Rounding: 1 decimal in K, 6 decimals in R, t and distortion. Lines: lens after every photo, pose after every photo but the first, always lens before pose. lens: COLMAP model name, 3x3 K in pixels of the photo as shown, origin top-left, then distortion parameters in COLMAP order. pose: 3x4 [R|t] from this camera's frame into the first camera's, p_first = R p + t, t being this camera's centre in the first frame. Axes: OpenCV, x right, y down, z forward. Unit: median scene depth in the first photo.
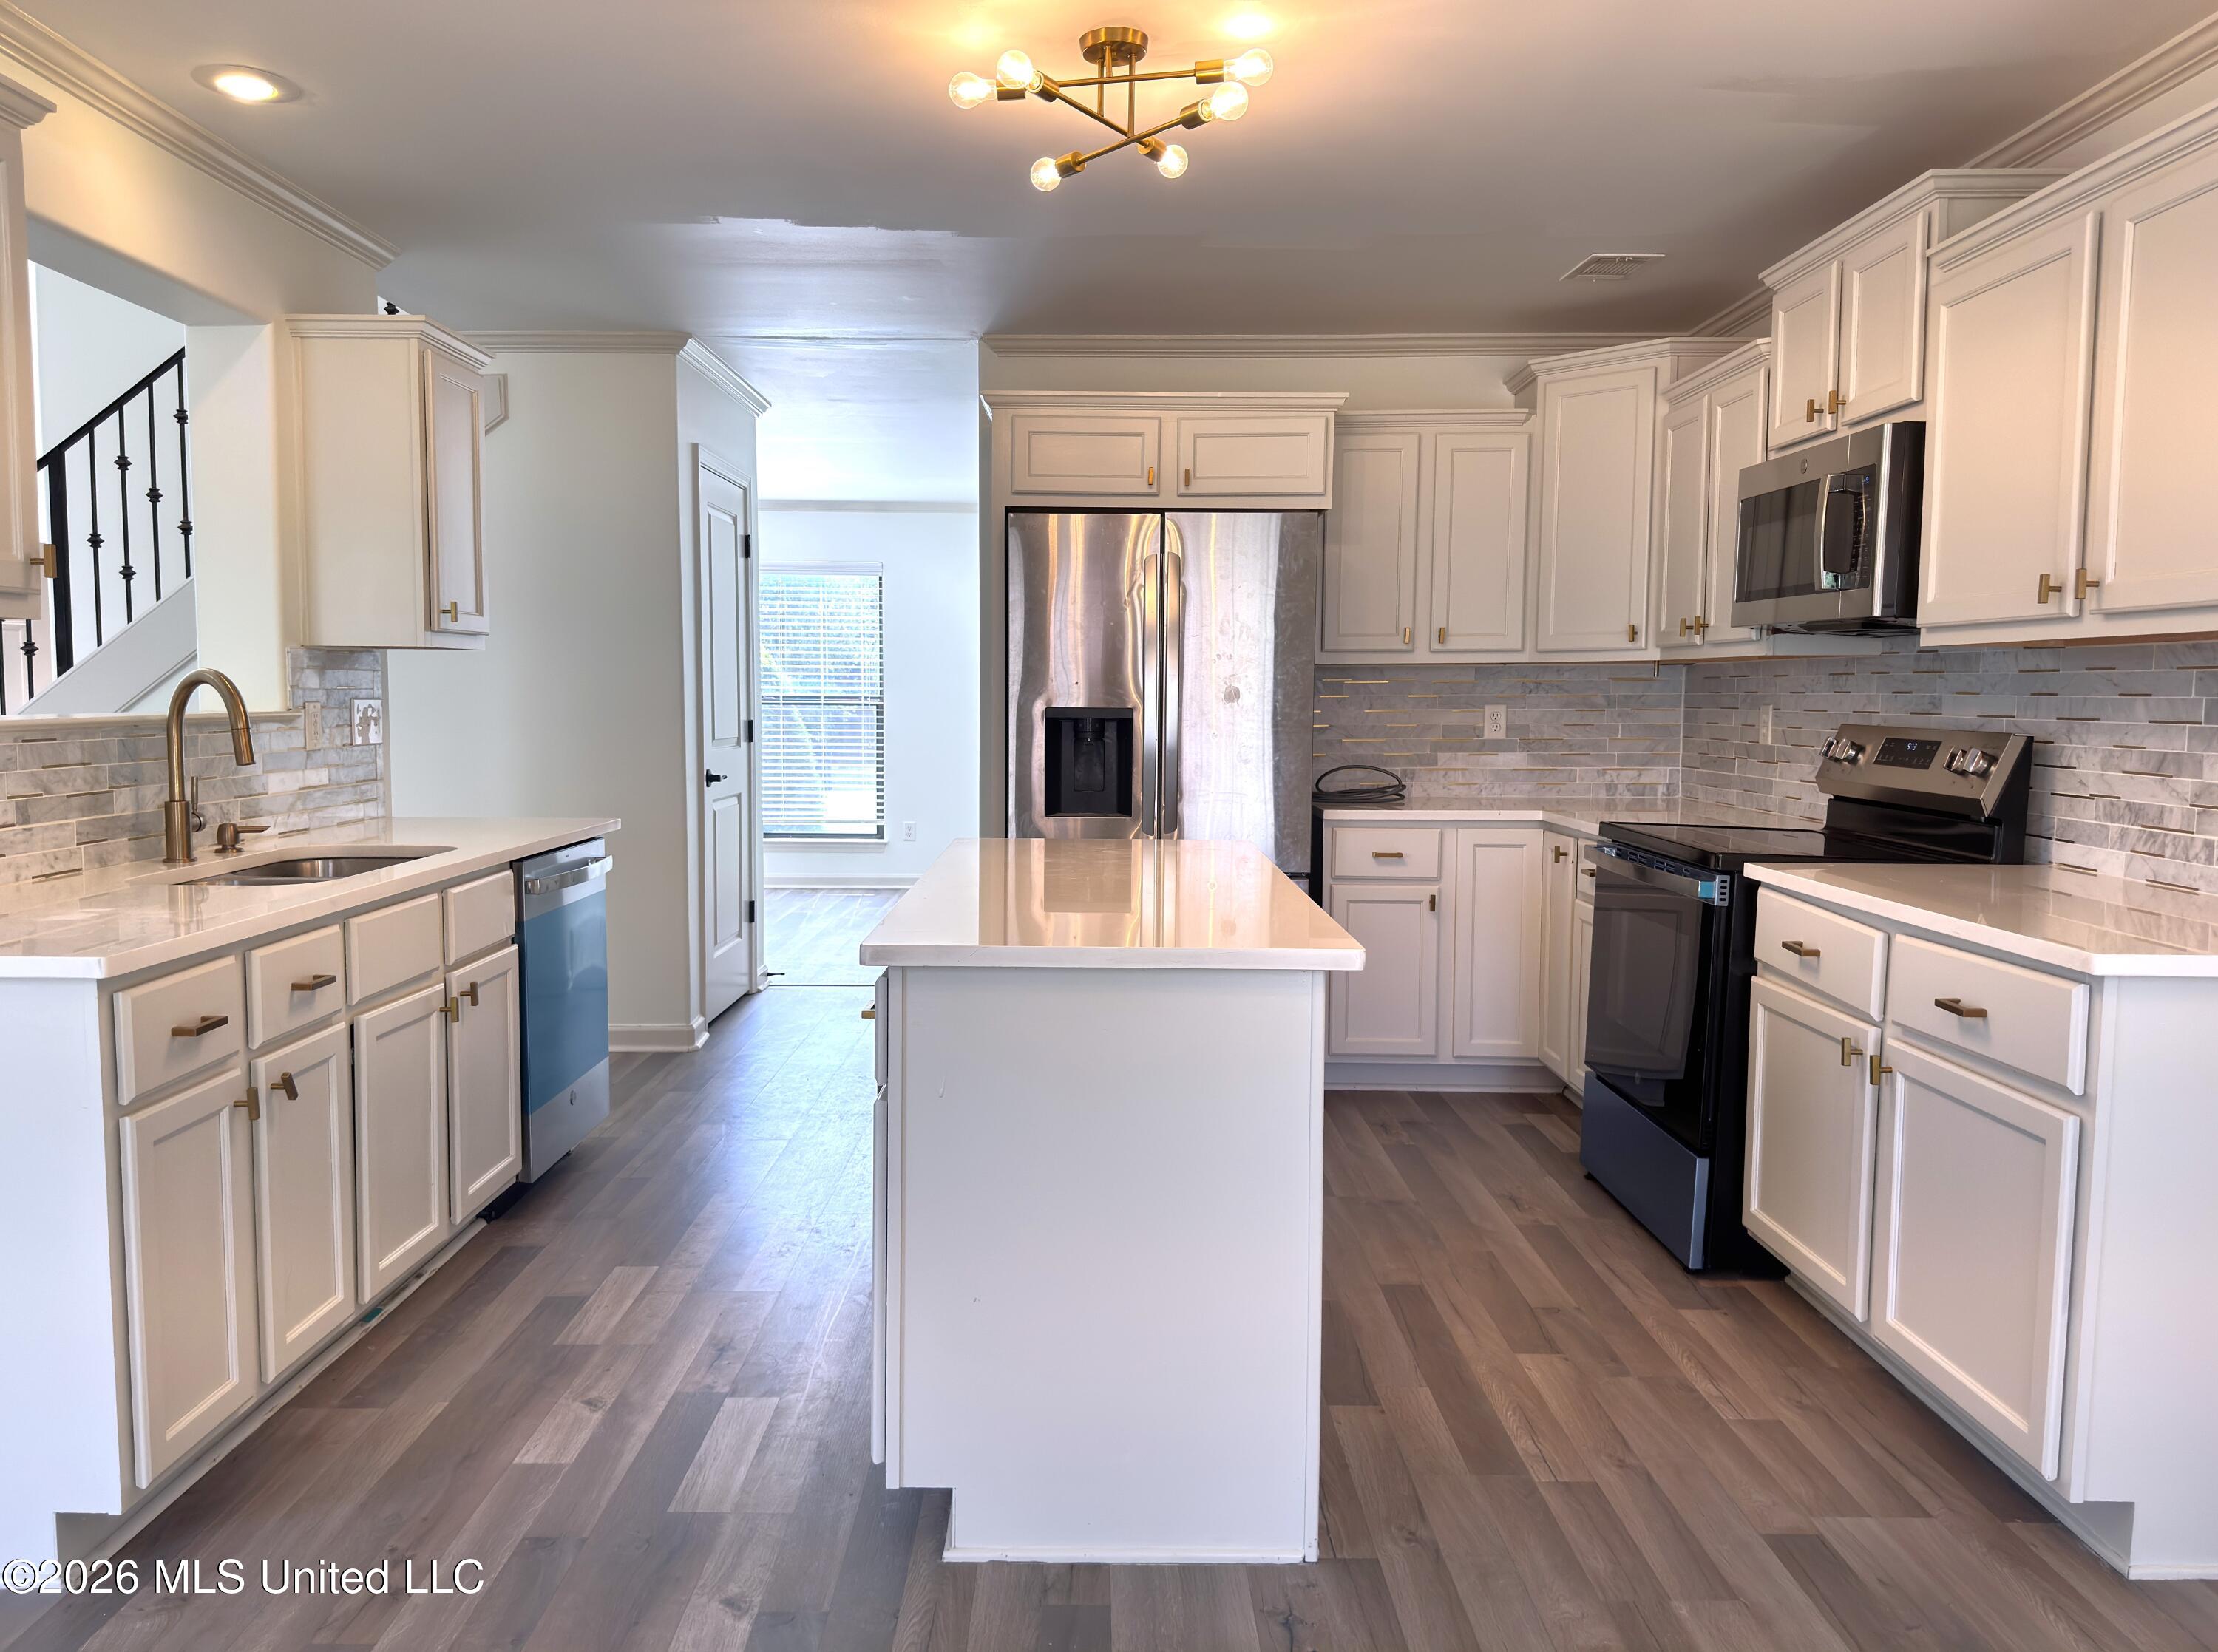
lens RADIAL K [[1668.8, 0, 1109.0], [0, 1668.8, 826.0], [0, 0, 1]] dist [0.127083, -0.208375]
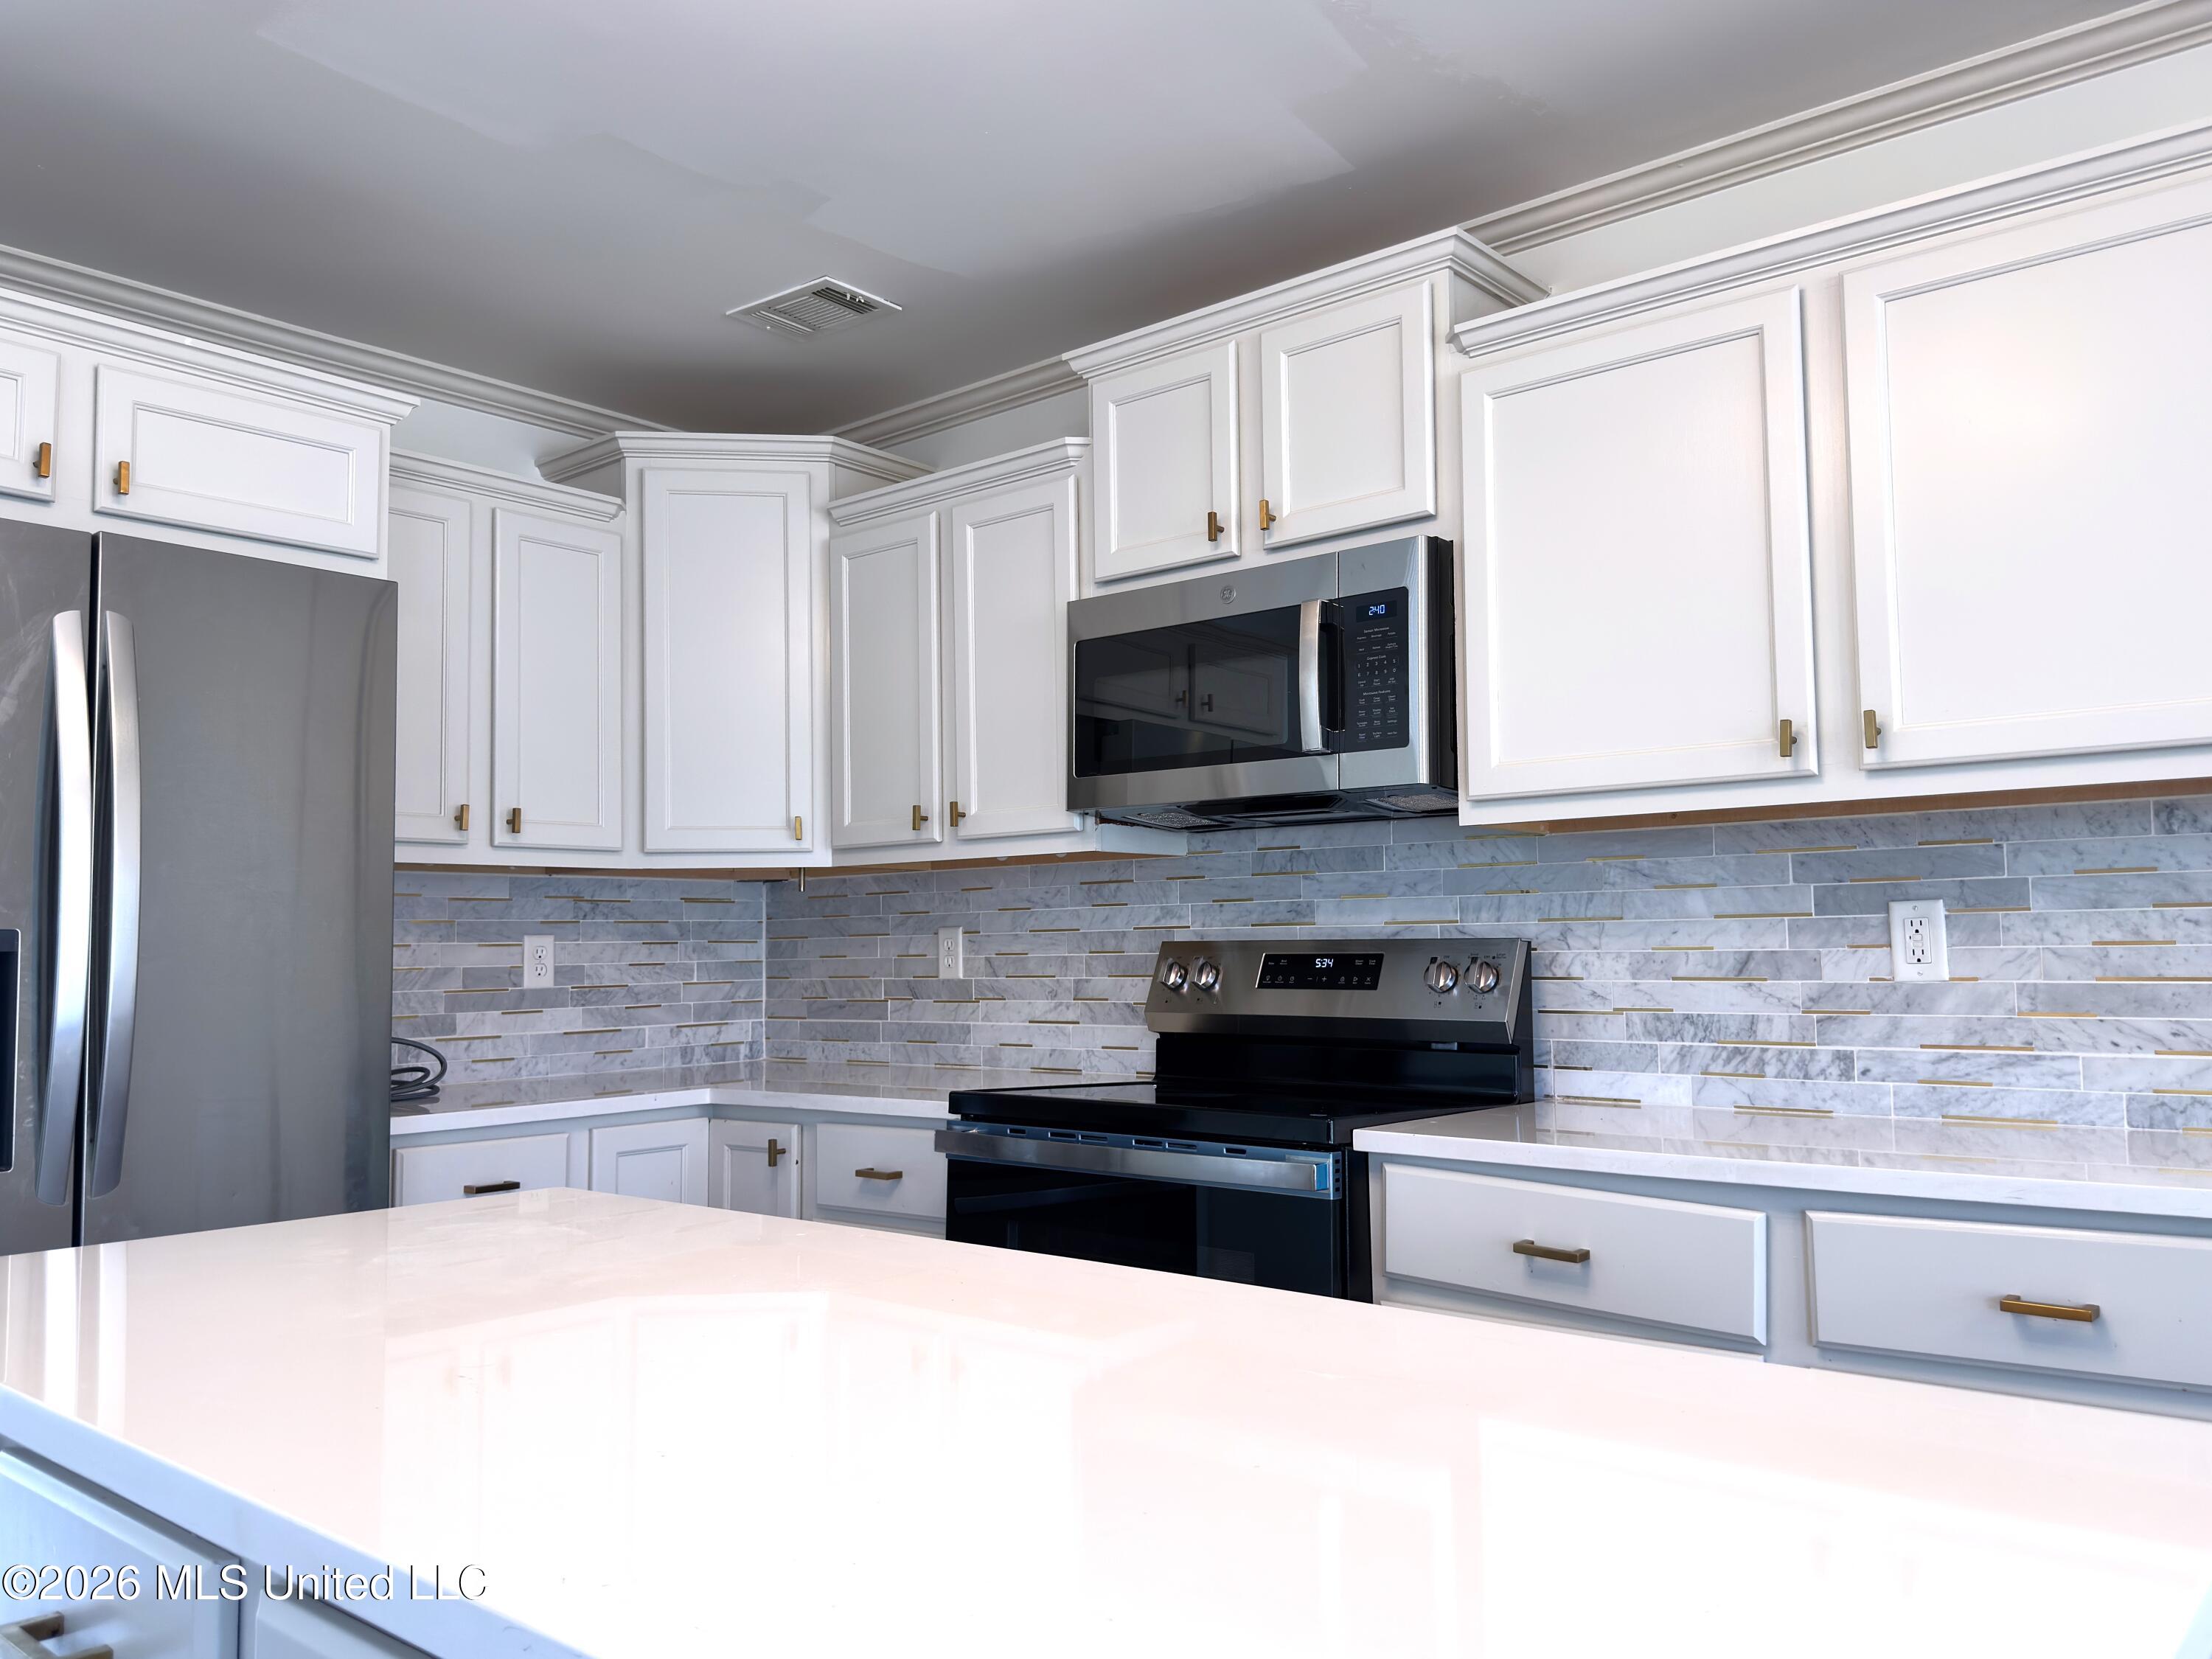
lens RADIAL K [[1664.5, 0, 1106.0], [0, 1664.5, 829.5], [0, 0, 1]] dist [0.127083, -0.208375]
pose [[0.642620, 0.045023, 0.764861, -0.156230], [0.078412, 0.989166, -0.124107, -0.016609], [-0.762162, 0.139728, 0.632128, 0.483865]]
